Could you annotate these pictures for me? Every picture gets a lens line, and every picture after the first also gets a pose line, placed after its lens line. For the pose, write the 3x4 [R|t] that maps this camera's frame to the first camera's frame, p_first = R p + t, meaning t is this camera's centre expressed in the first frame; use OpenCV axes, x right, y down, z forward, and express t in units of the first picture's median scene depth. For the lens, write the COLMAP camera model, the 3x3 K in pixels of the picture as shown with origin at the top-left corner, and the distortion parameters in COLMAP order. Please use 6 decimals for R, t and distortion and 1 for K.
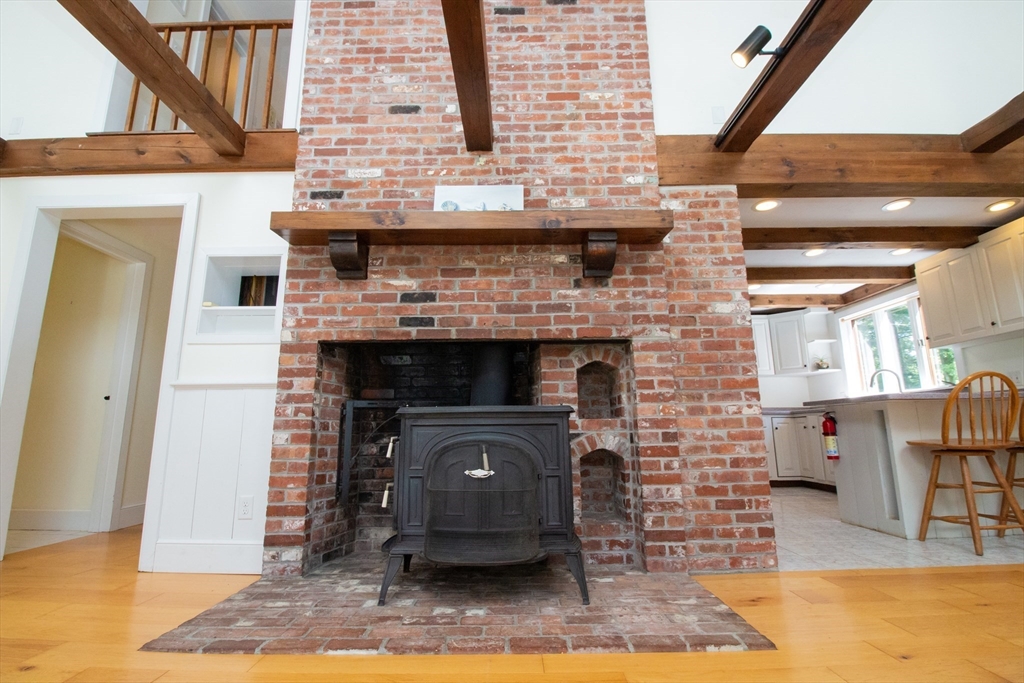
lens RADIAL K [[478.0, 0, 509.8], [0, 478.0, 334.9], [0, 0, 1]] dist [0.000929, -0.013432]
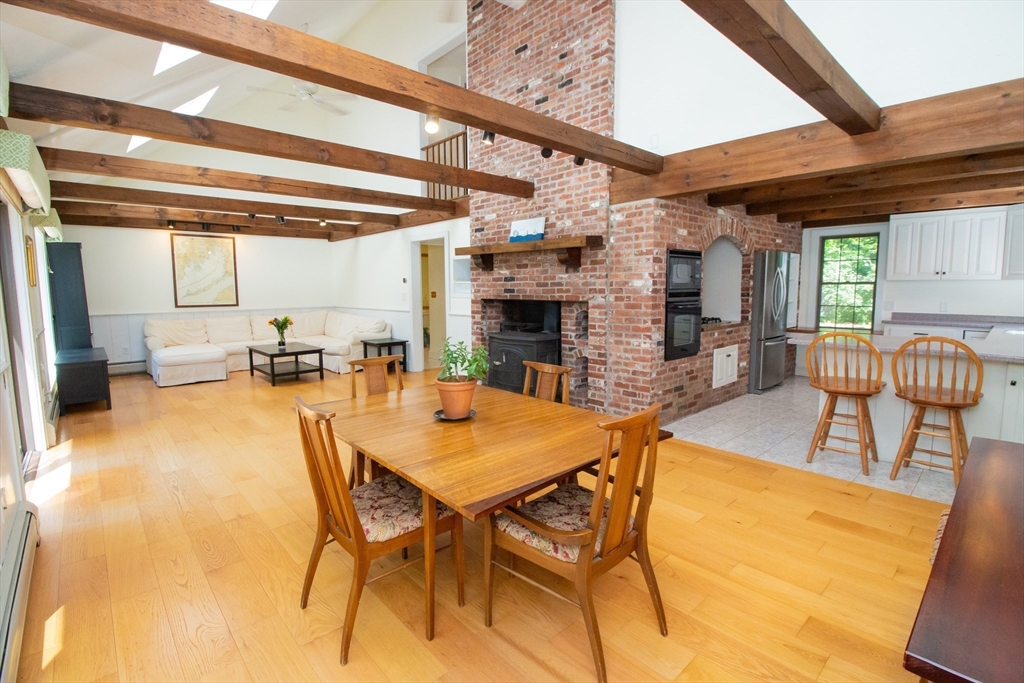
lens RADIAL K [[478.0, 0, 509.8], [0, 478.0, 334.9], [0, 0, 1]] dist [0.000929, -0.013432]
pose [[0.675947, 0.078979, -0.732706, 1.390638], [0.144033, 0.960909, 0.236452, -0.343056], [0.722738, -0.265362, 0.638148, -0.423102]]
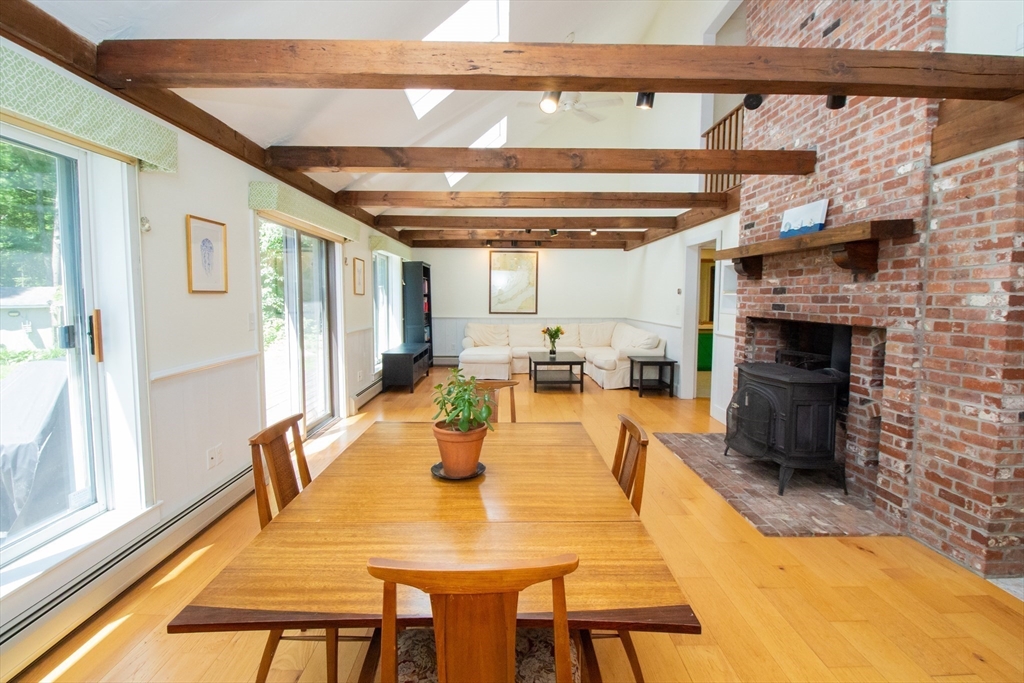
lens RADIAL K [[487.6, 0, 504.8], [0, 487.6, 332.8], [0, 0, 1]] dist [0.000937, -0.014125]
pose [[0.011642, 0.084079, -0.996391, 1.362997], [0.190818, 0.977960, 0.084754, -0.247010], [0.981556, -0.191116, -0.004658, 0.120359]]
